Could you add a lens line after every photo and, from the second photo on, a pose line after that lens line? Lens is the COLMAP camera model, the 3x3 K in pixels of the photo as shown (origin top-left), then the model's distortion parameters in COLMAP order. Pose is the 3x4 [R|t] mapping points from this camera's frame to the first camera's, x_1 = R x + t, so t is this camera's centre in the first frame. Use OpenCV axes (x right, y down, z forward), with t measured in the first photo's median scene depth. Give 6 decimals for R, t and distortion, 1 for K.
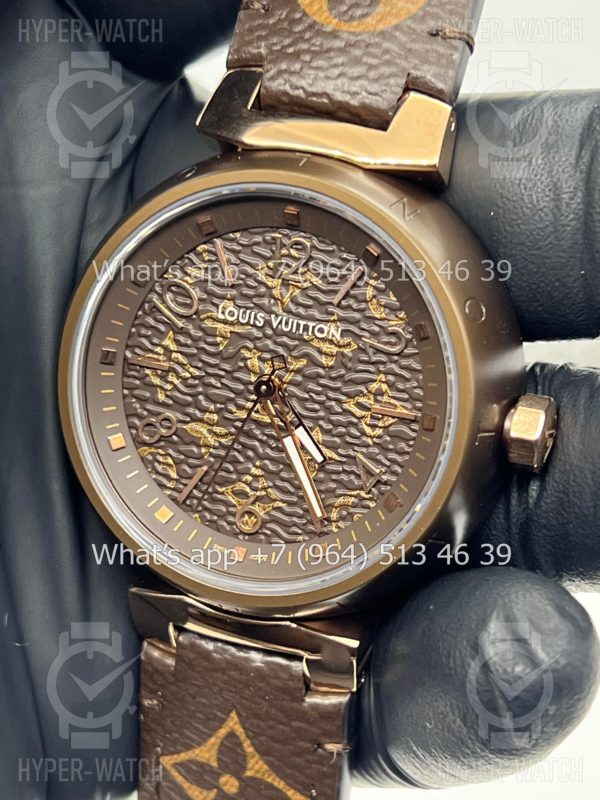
lens RADIAL K [[1880.2, 0, 299.5], [0, 1880.2, 432.6], [0, 0, 1]] dist [0.136381, 0.000000]
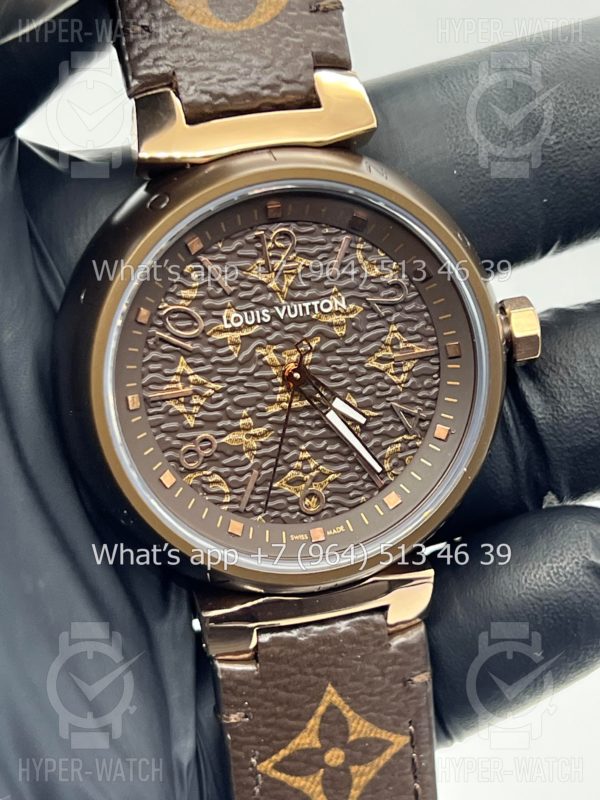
lens RADIAL K [[1880.2, 0, 307.7], [0, 1880.2, 403.1], [0, 0, 1]] dist [0.136381, 0.000000]
pose [[0.822048, -0.339683, 0.457003, -0.491517], [0.339501, 0.936707, 0.085551, -0.095543], [-0.457138, 0.084826, 0.885341, 0.073882]]
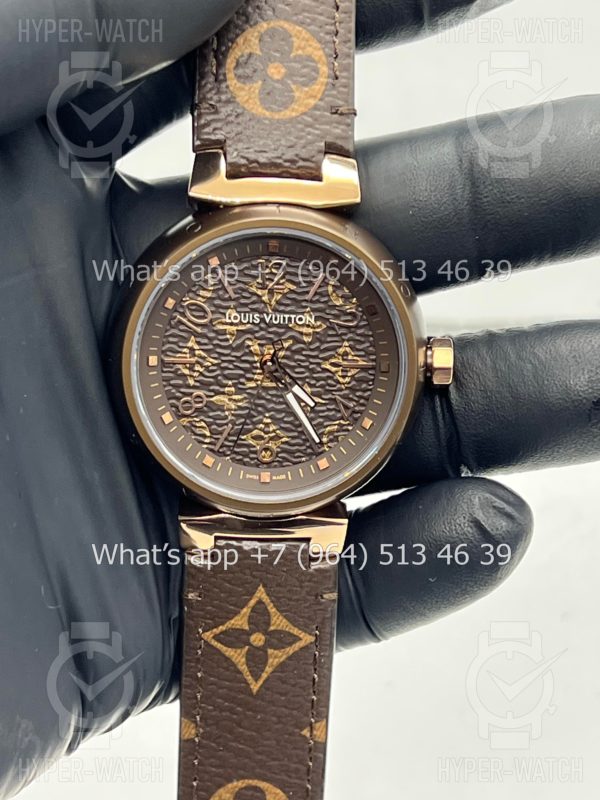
lens RADIAL K [[1880.2, 0, 303.3], [0, 1880.2, 371.0], [0, 0, 1]] dist [0.136381, 0.000000]
pose [[0.918779, -0.173448, 0.354629, -0.516118], [0.166905, 0.984744, 0.049214, -0.085869], [-0.357754, 0.013973, 0.933711, -0.389171]]
